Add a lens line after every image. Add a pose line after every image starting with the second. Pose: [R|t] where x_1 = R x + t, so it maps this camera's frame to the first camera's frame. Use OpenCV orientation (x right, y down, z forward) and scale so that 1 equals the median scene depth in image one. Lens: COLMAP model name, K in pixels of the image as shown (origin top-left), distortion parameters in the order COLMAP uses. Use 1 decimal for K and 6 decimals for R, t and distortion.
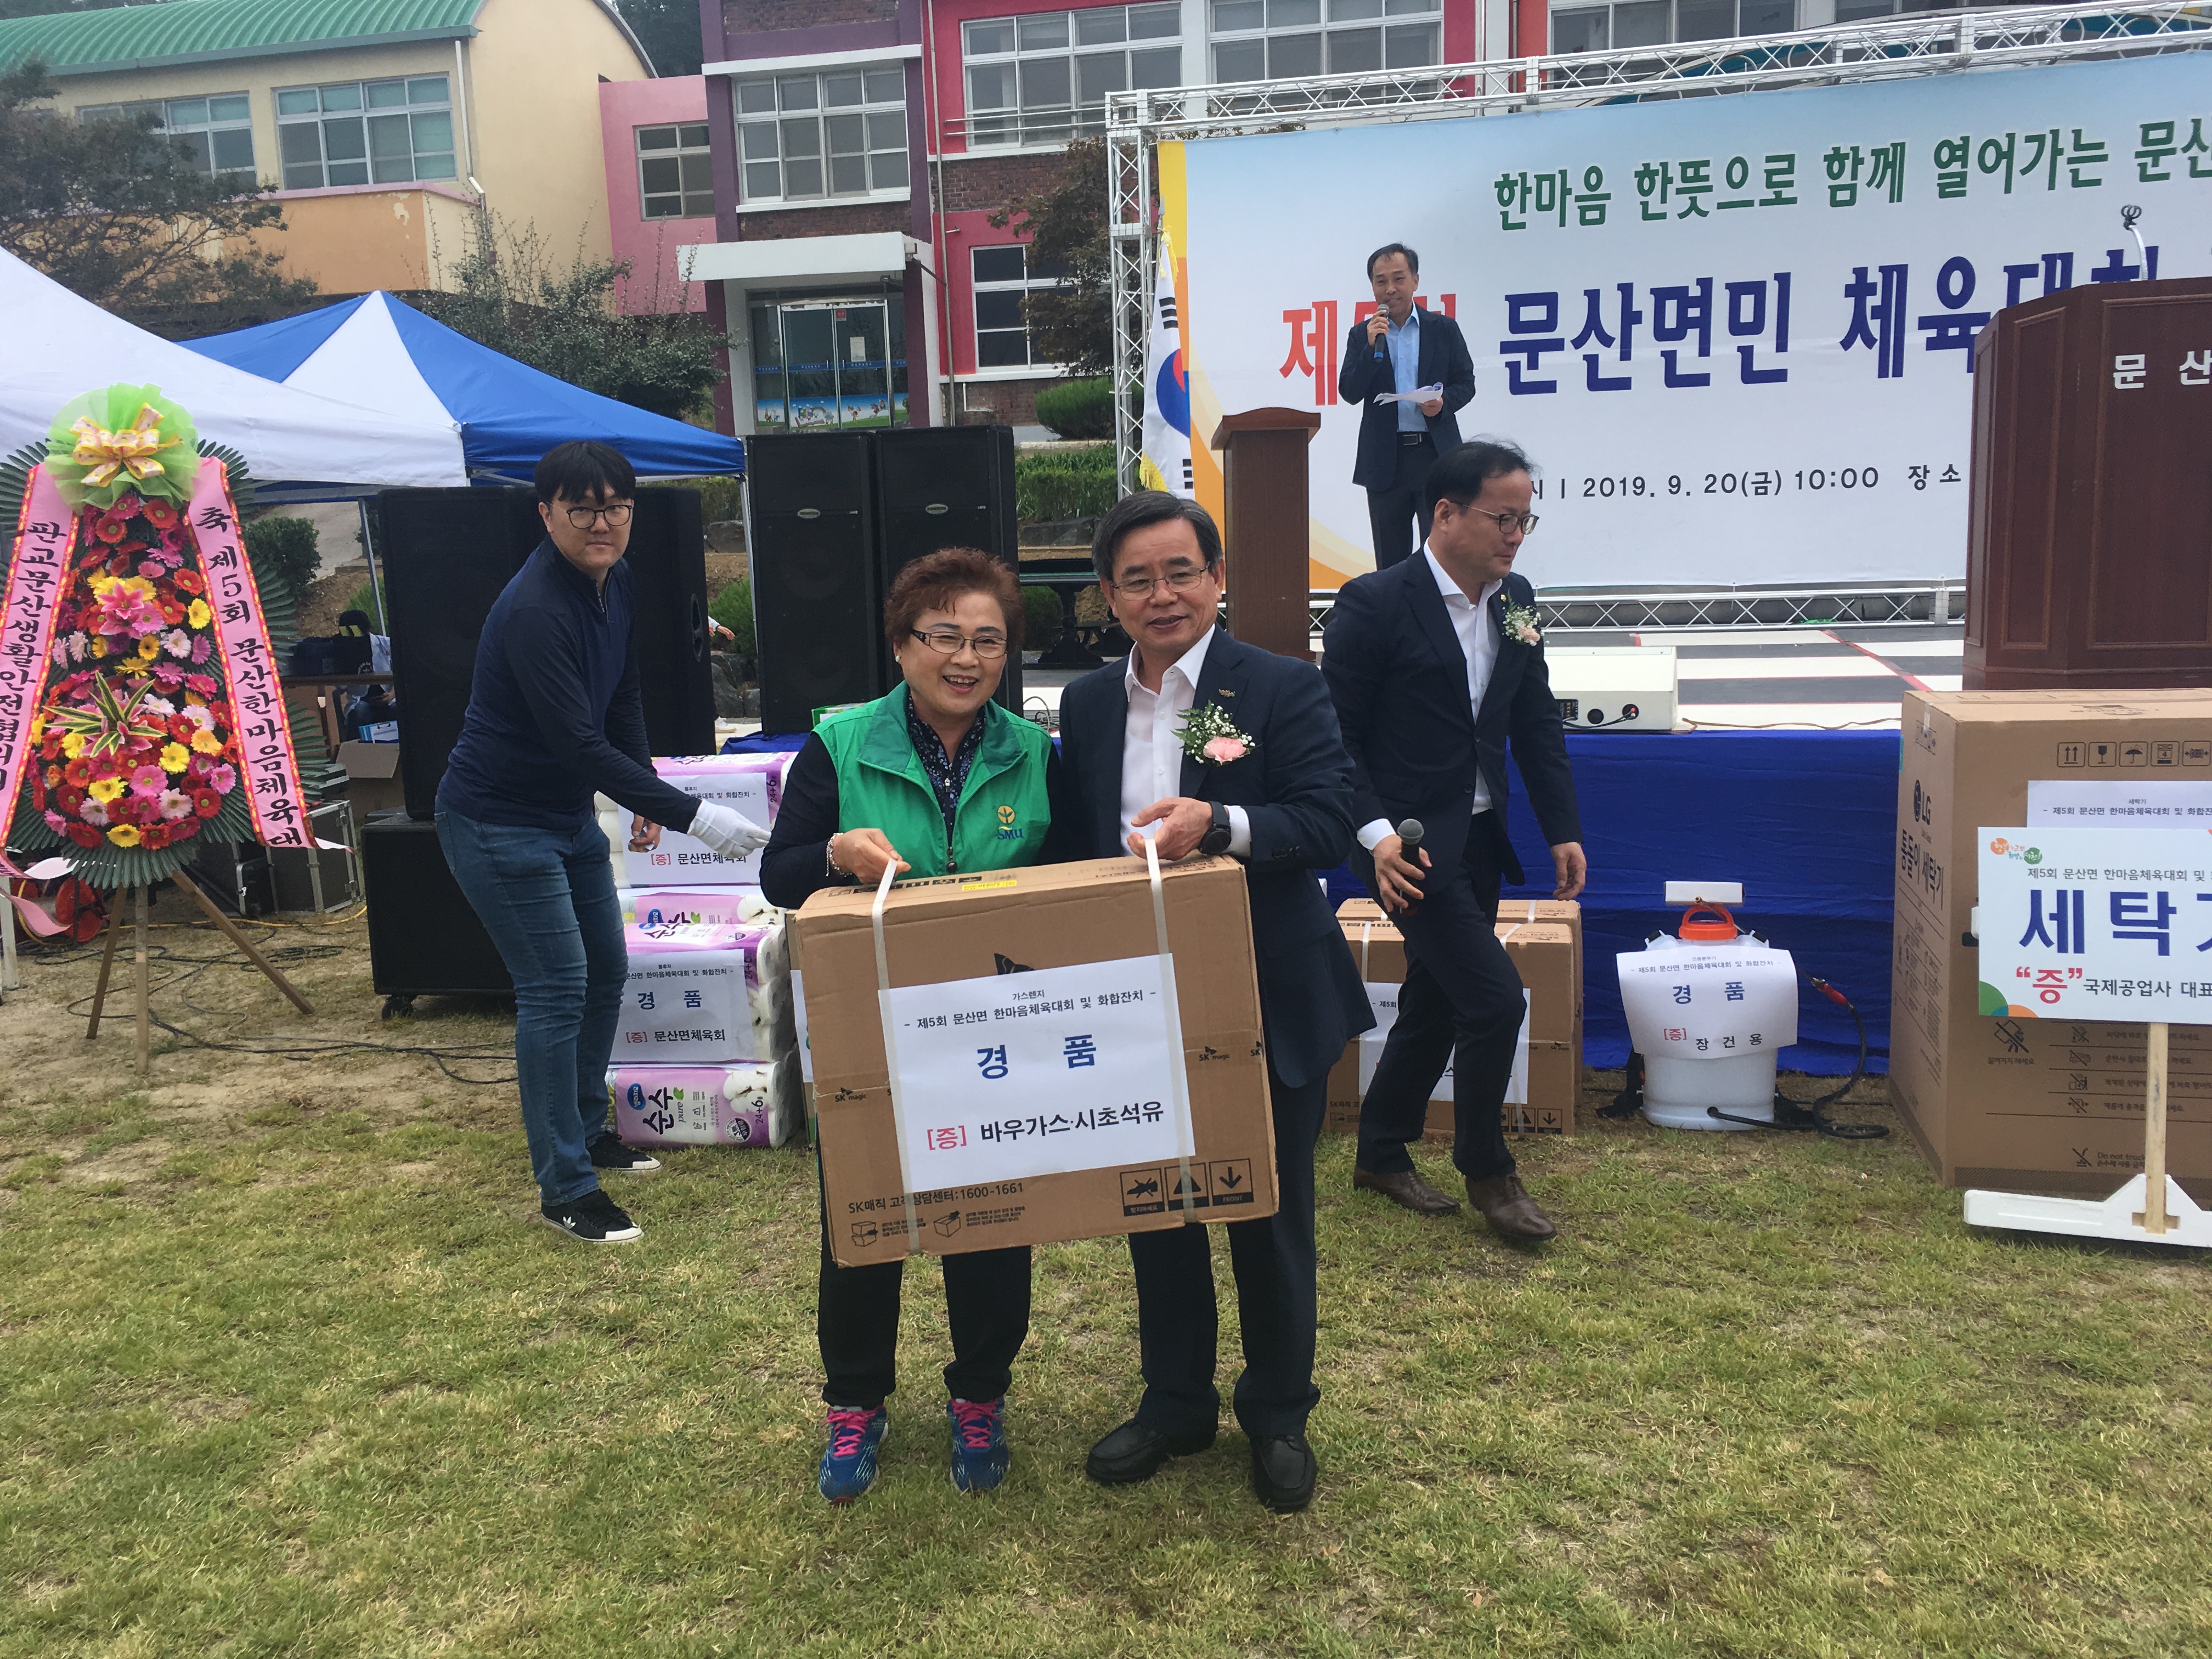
lens RADIAL K [[1904.3, 0, 1112.4], [0, 1904.3, 823.9], [0, 0, 1]] dist [0.034143, -0.013979]
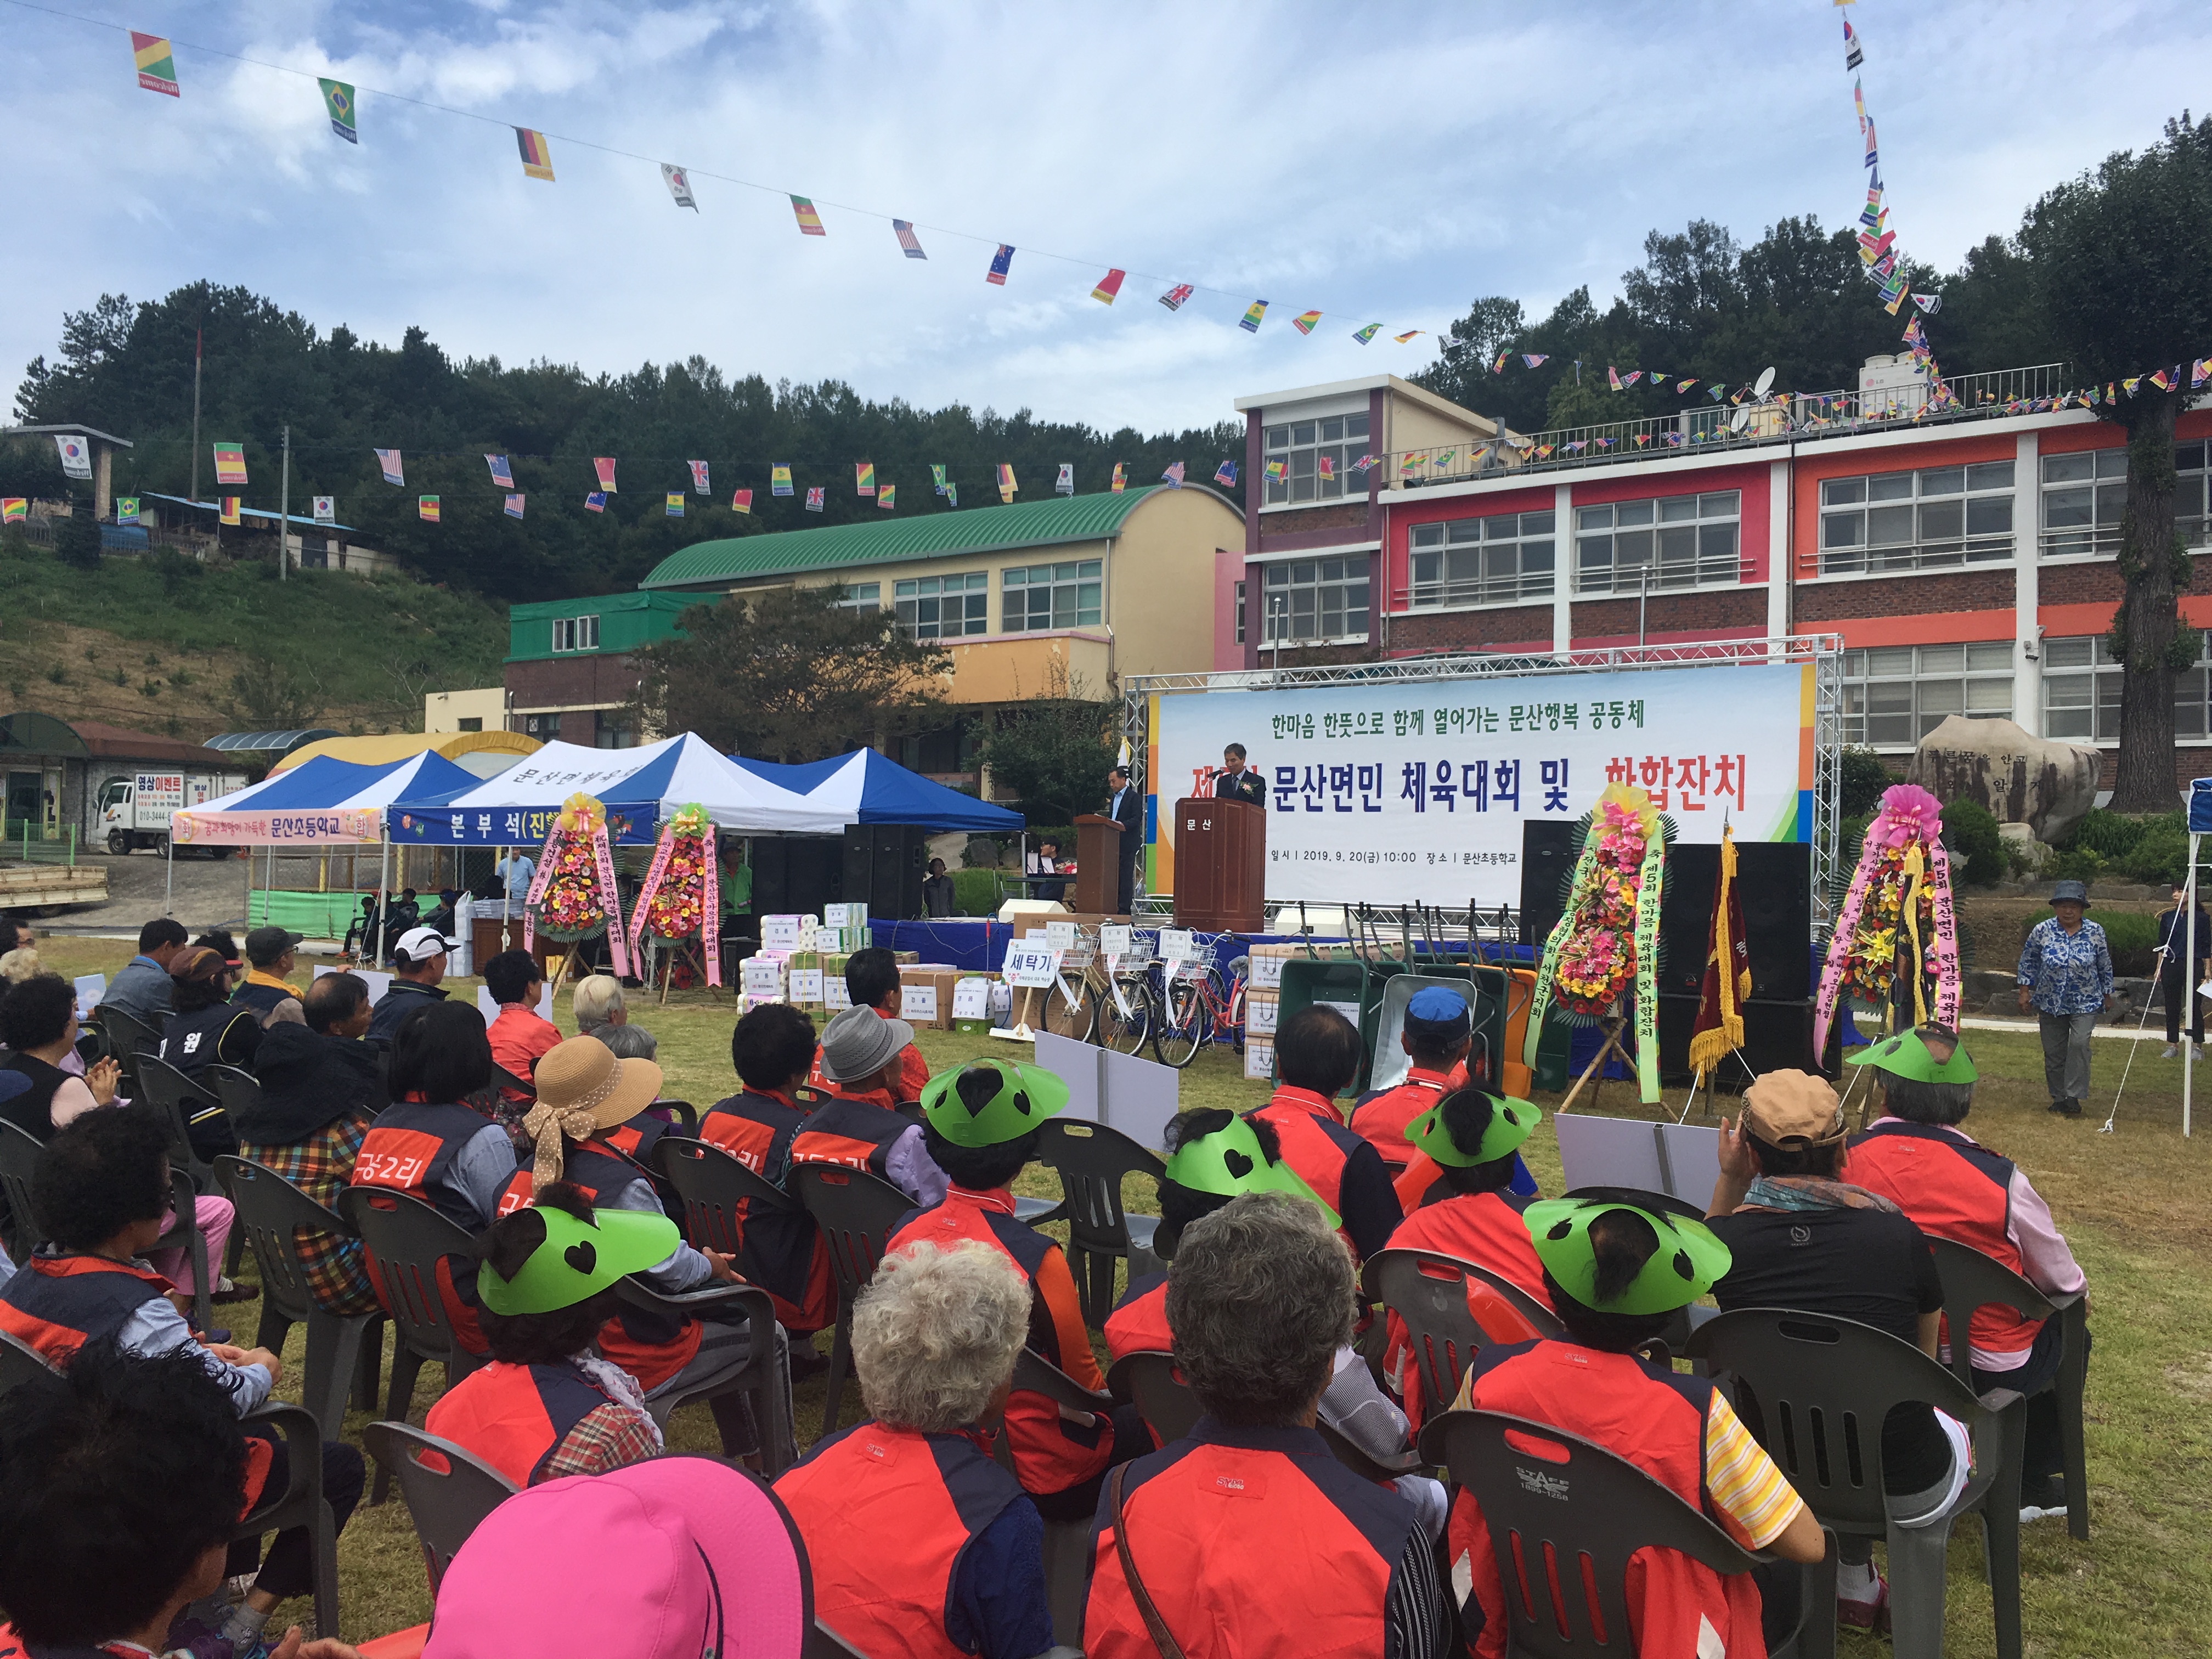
lens RADIAL K [[1904.3, 0, 1099.3], [0, 1904.3, 827.5], [0, 0, 1]] dist [0.034143, -0.013979]
pose [[0.909456, 0.041090, -0.413766, 0.950294], [-0.111885, 0.982586, -0.148344, 0.143432], [0.400465, 0.181206, 0.898216, -1.064834]]
